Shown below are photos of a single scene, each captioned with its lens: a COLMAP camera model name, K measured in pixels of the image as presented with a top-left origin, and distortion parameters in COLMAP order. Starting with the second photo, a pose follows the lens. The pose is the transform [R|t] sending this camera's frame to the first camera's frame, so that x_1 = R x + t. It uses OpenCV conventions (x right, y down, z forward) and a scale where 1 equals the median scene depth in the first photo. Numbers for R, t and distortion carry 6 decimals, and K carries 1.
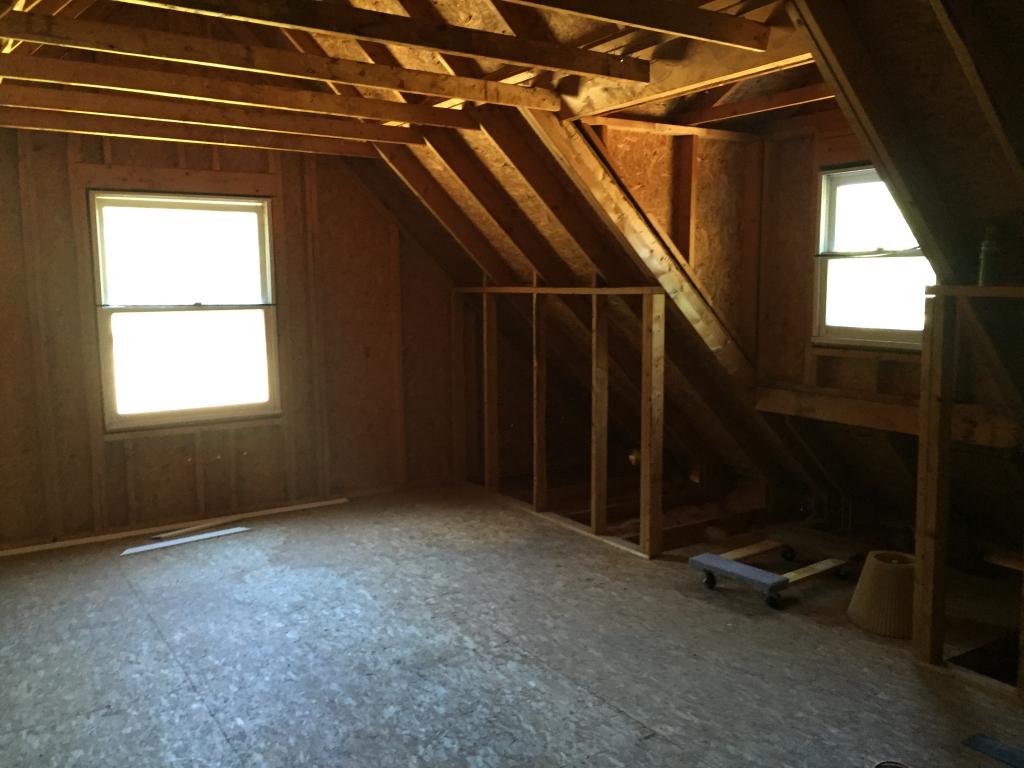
lens RADIAL K [[858.3, 0, 536.6], [0, 858.3, 387.0], [0, 0, 1]] dist [-0.002211, -0.011464]
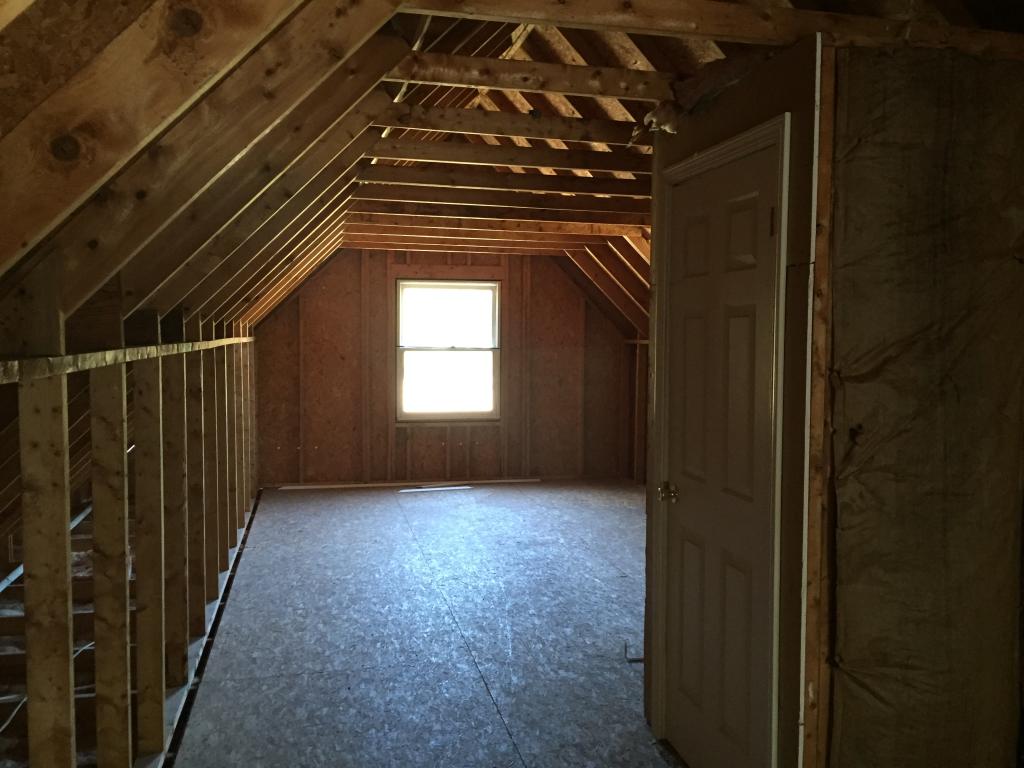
lens RADIAL K [[873.9, 0, 512.0], [0, 873.9, 384.0], [0, 0, 1]] dist [0.090414, -0.118138]
pose [[0.927579, 0.035571, -0.371931, 0.339599], [-0.060021, 0.996716, -0.054365, 0.058414], [0.368775, 0.072751, 0.926667, -0.507279]]
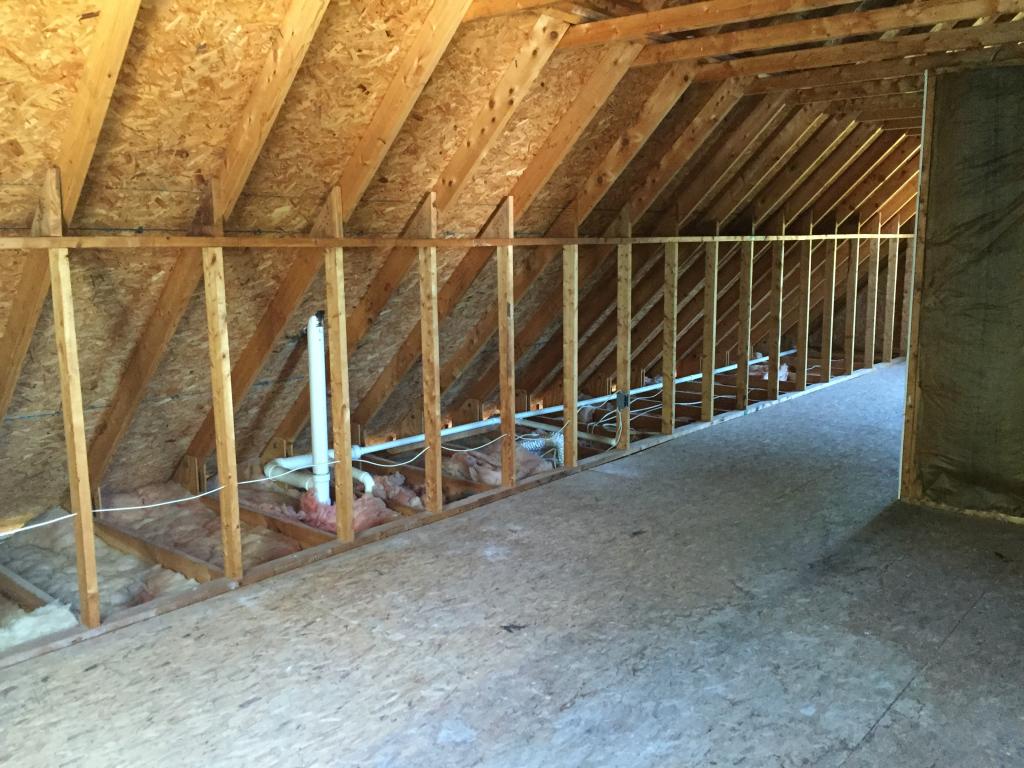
lens RADIAL K [[873.9, 0, 512.0], [0, 873.9, 384.0], [0, 0, 1]] dist [0.090414, -0.118138]
pose [[0.252674, 0.163256, -0.953679, 0.980877], [-0.114057, 0.983815, 0.138196, 0.080786], [0.960805, 0.073856, 0.267206, -0.642531]]
